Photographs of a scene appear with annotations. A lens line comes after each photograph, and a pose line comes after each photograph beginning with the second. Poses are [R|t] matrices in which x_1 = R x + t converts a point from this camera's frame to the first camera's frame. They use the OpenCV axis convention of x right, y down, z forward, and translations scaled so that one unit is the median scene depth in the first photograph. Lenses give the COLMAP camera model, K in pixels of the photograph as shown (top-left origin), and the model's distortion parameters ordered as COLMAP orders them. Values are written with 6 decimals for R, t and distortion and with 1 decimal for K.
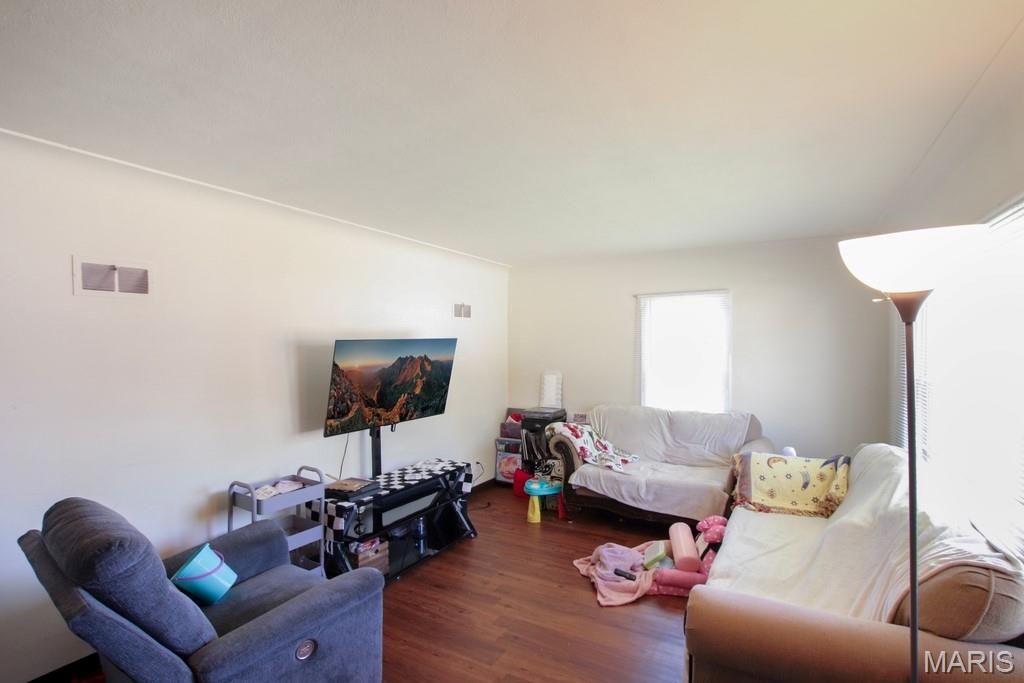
lens RADIAL K [[489.9, 0, 512.0], [0, 489.9, 341.5], [0, 0, 1]] dist [-0.020007, 0.001090]
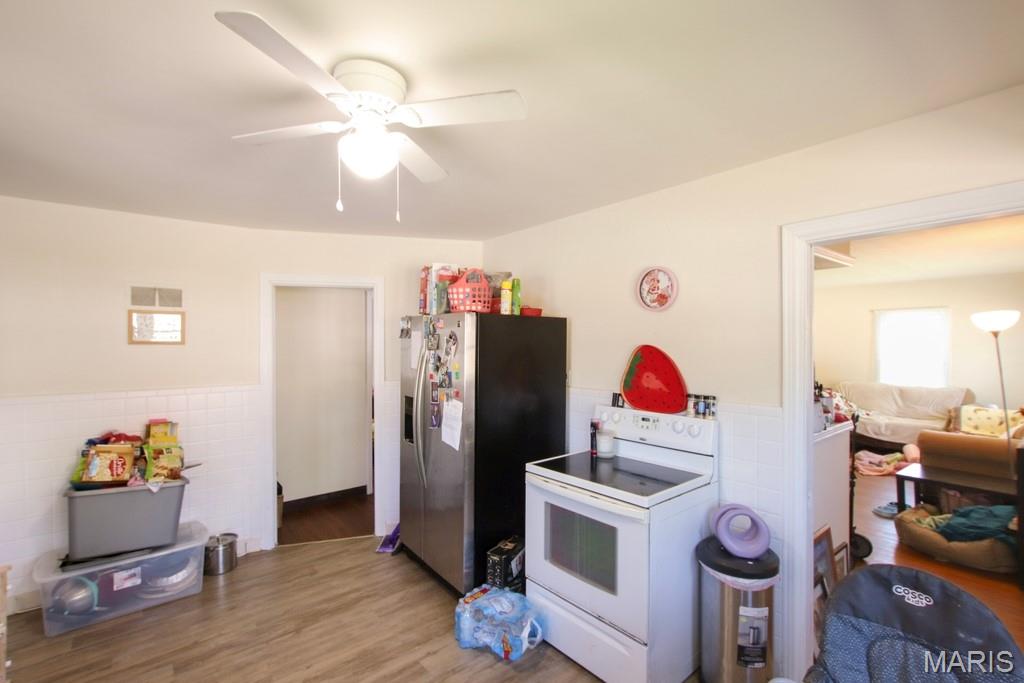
lens RADIAL K [[480.0, 0, 512.0], [0, 480.0, 341.5], [0, 0, 1]] dist [0.012454, 0.000868]
pose [[0.944163, 0.007622, -0.329390, -0.391124], [-0.005210, 0.999953, 0.008205, -0.005342], [0.329437, -0.006030, 0.944158, -0.995268]]
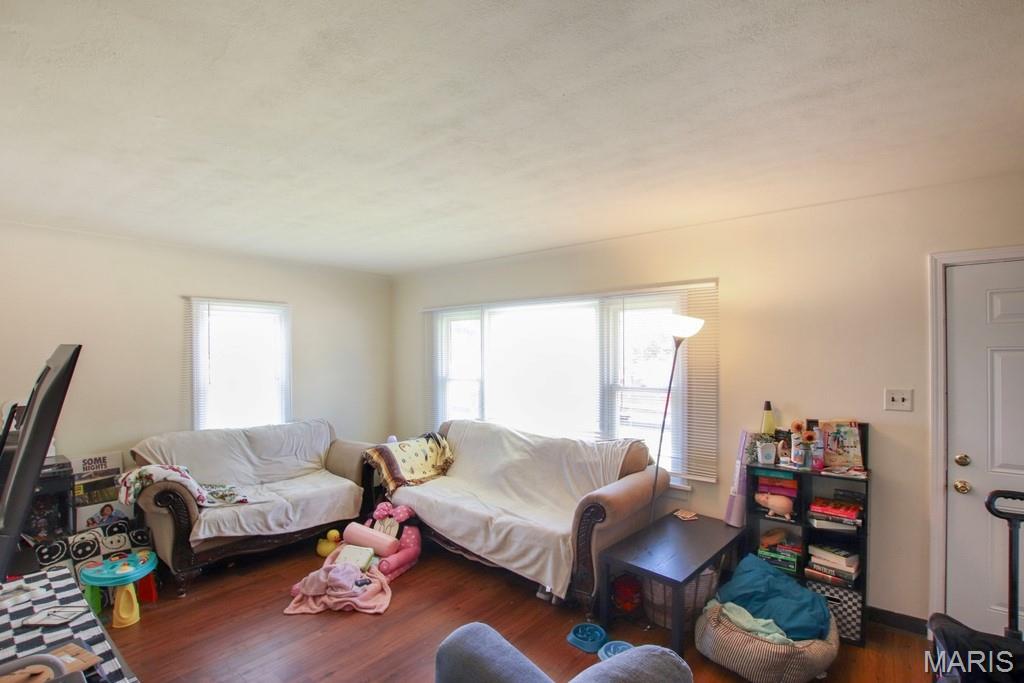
lens RADIAL K [[489.9, 0, 512.0], [0, 489.9, 341.5], [0, 0, 1]] dist [-0.020007, 0.001090]
pose [[0.162739, 0.029904, 0.986216, -0.582758], [-0.003556, 0.999552, -0.029722, 0.004688], [-0.986663, 0.001330, 0.162772, 0.421233]]
